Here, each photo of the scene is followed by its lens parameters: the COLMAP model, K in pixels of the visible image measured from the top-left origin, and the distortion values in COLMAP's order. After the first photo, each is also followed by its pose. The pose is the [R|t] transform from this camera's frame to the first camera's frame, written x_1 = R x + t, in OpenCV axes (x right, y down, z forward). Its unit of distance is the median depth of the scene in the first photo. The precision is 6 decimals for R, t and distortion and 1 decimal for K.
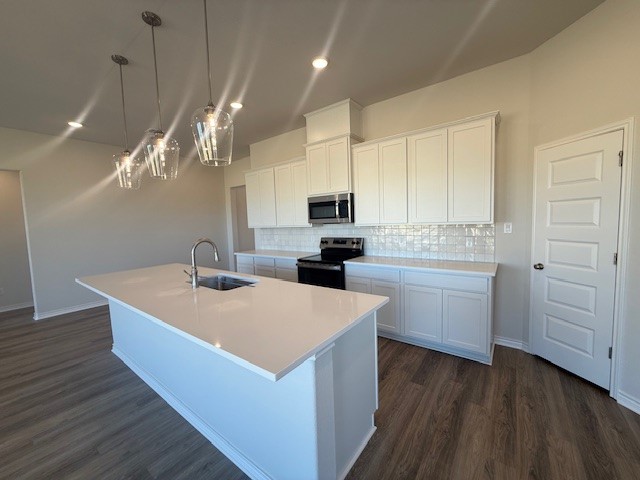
lens RADIAL K [[257.5, 0, 320.0], [0, 257.5, 240.0], [0, 0, 1]] dist [0.001054, 0.000198]
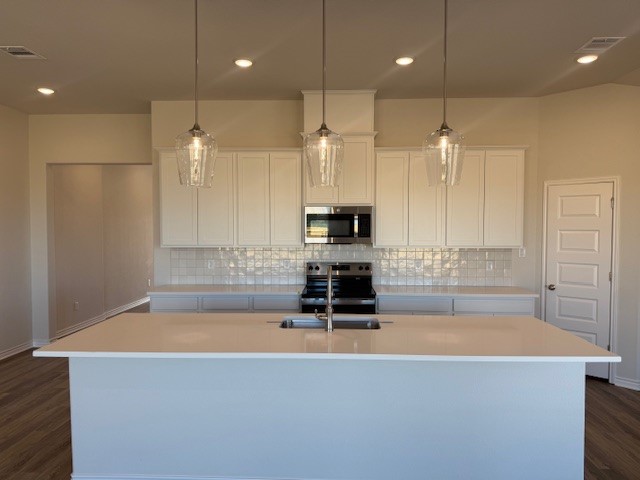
lens RADIAL K [[286.2, 0, 320.0], [0, 286.2, 240.0], [0, 0, 1]] dist [0.001421, 0.000056]
pose [[0.801135, 0.037046, 0.597336, -0.543444], [0.012095, 0.996876, -0.078047, -0.011162], [-0.598361, 0.069751, 0.798185, 0.411270]]
